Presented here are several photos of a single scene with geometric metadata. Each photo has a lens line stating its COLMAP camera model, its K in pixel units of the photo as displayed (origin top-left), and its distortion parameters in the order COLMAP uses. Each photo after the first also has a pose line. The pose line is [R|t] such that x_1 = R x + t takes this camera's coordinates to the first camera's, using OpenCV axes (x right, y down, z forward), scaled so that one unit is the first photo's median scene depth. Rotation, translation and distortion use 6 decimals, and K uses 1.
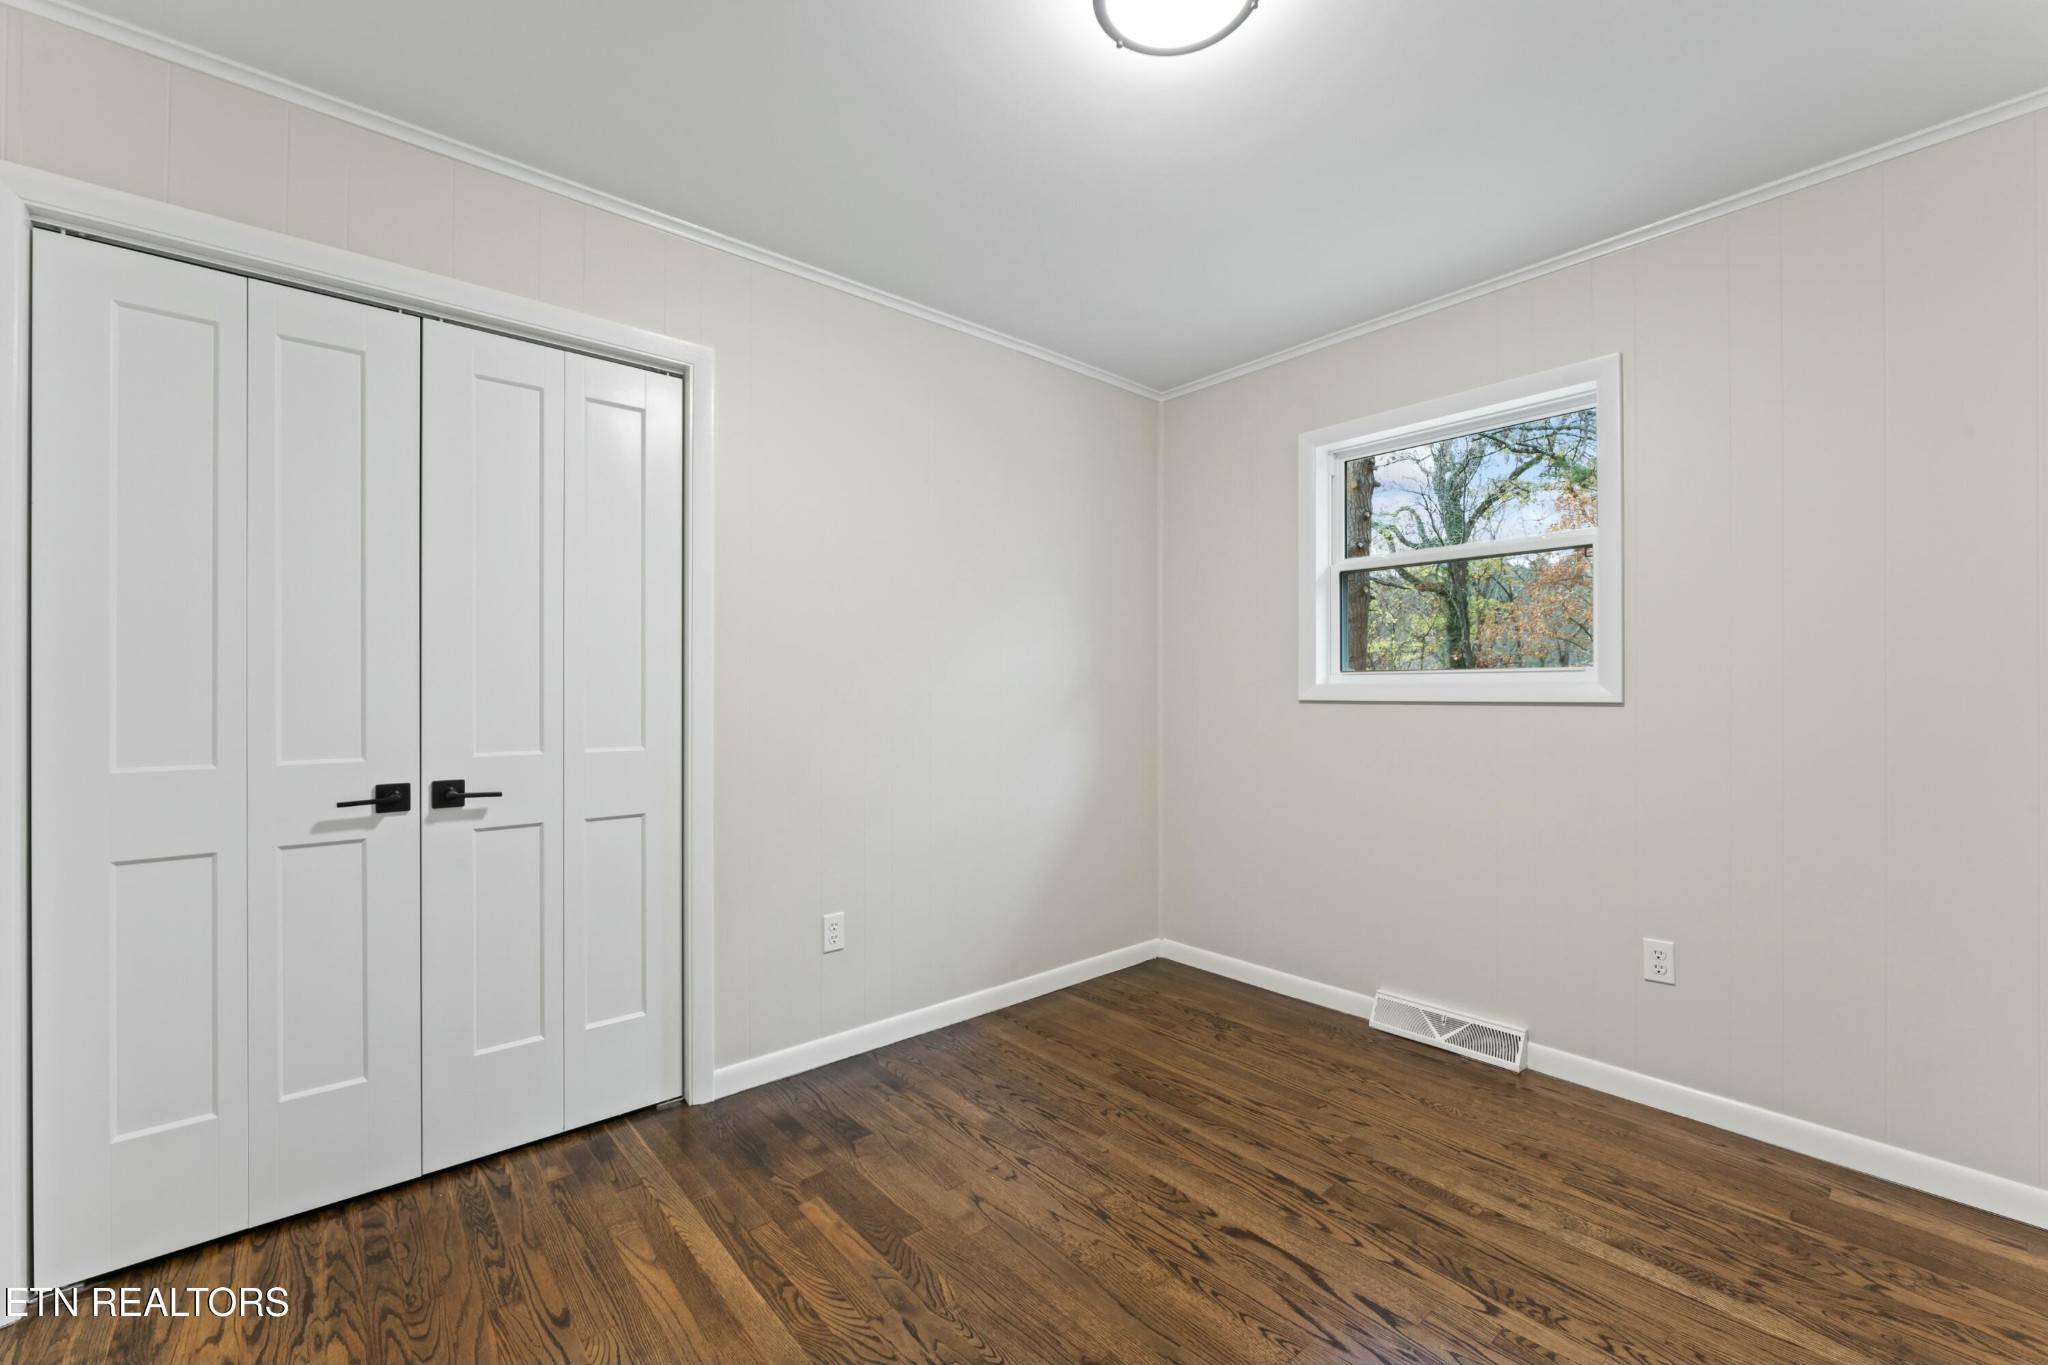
lens RADIAL K [[827.4, 0, 1010.4], [0, 827.4, 689.5], [0, 0, 1]] dist [-0.007046, 0.000679]
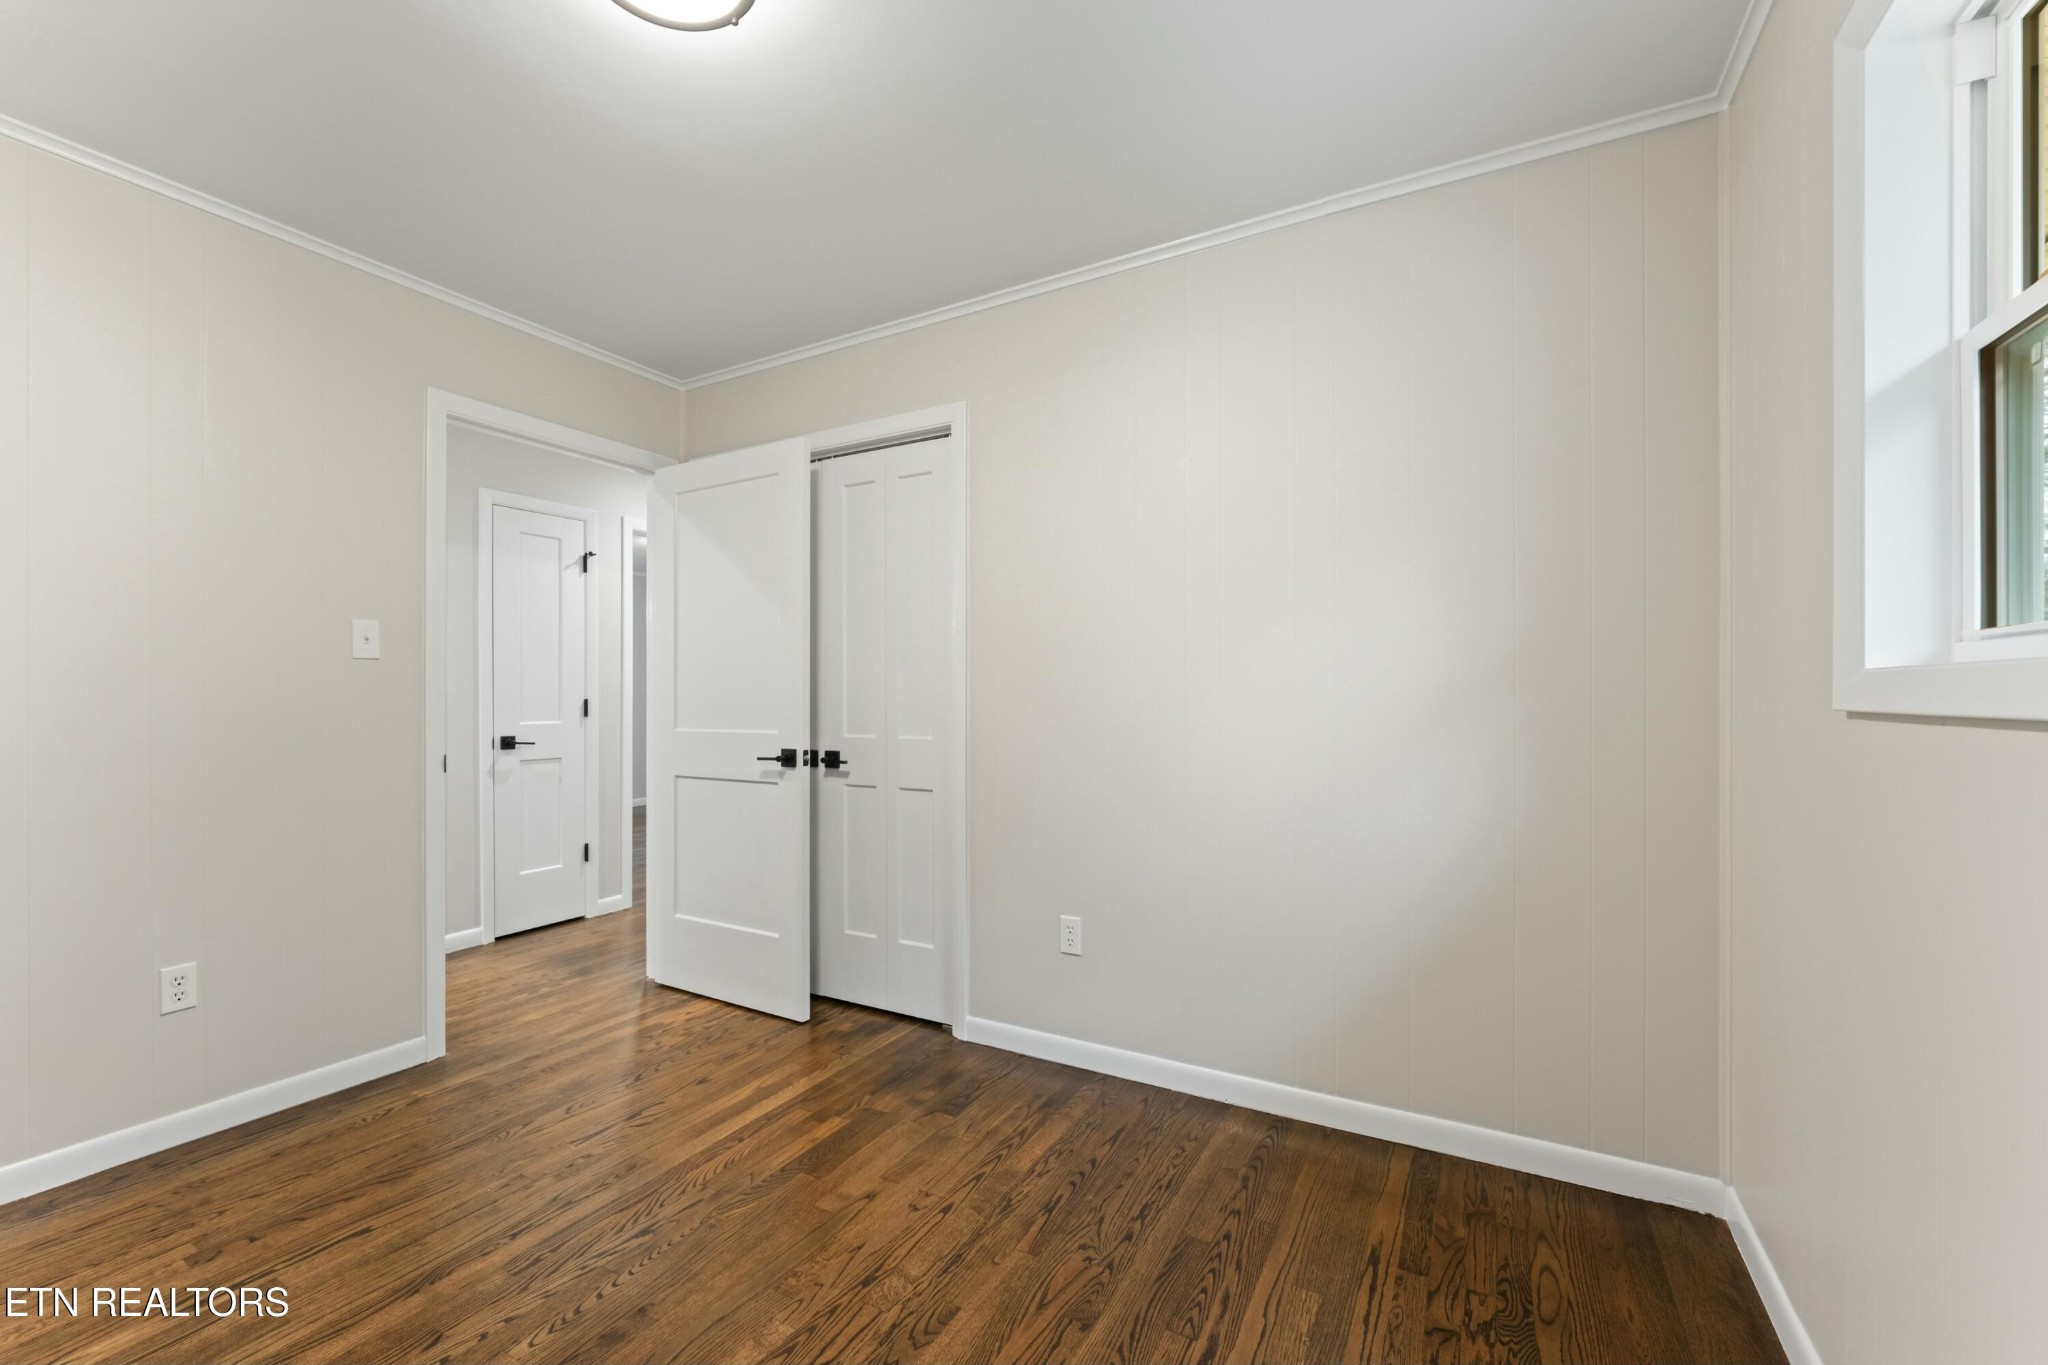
lens RADIAL K [[827.4, 0, 1001.0], [0, 827.4, 681.9], [0, 0, 1]] dist [-0.007046, 0.000679]
pose [[0.347465, -0.017452, -0.937531, 0.839407], [0.003273, 0.999843, -0.017399, 0.005442], [0.937687, 0.002977, 0.347467, 0.687255]]
